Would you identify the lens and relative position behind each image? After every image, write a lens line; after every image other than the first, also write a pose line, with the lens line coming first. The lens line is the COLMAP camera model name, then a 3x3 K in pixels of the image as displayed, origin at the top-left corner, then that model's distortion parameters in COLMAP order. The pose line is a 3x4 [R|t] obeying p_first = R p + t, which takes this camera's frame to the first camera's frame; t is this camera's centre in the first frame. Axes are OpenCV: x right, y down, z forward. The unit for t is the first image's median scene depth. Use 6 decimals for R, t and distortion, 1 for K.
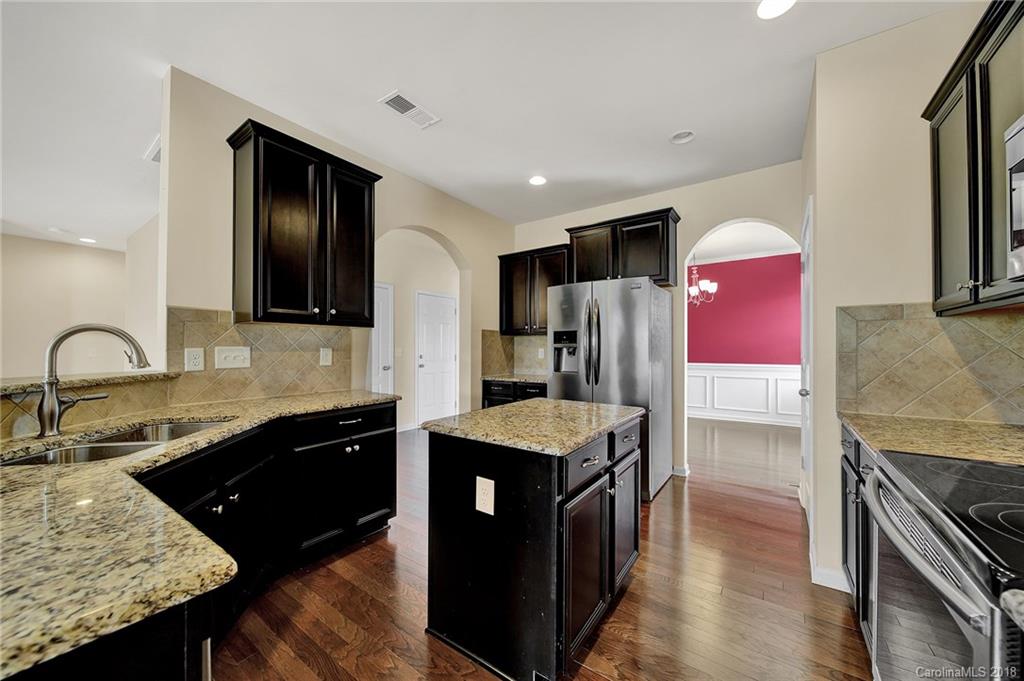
lens RADIAL K [[370.2, 0, 512.0], [0, 370.2, 340.5], [0, 0, 1]] dist [-0.000400, -0.000027]
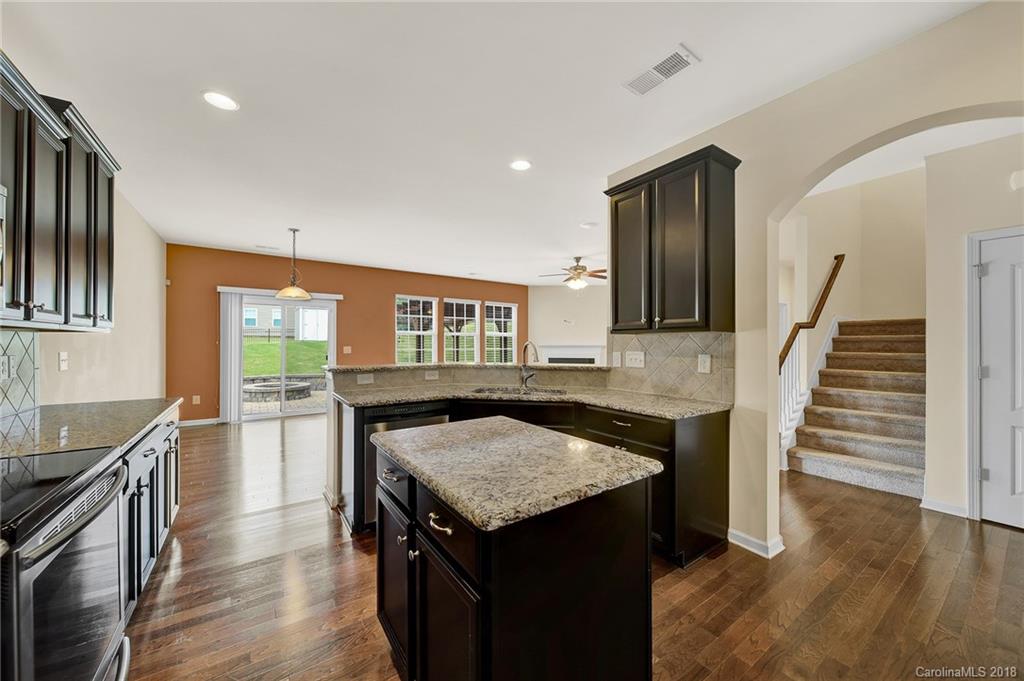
lens RADIAL K [[370.2, 0, 512.0], [0, 370.2, 340.5], [0, 0, 1]] dist [-0.000400, -0.000027]
pose [[-0.340977, -0.005479, -0.940056, 0.577095], [0.021249, 0.999683, -0.013534, -0.013897], [0.939832, -0.024590, -0.340752, 0.883230]]
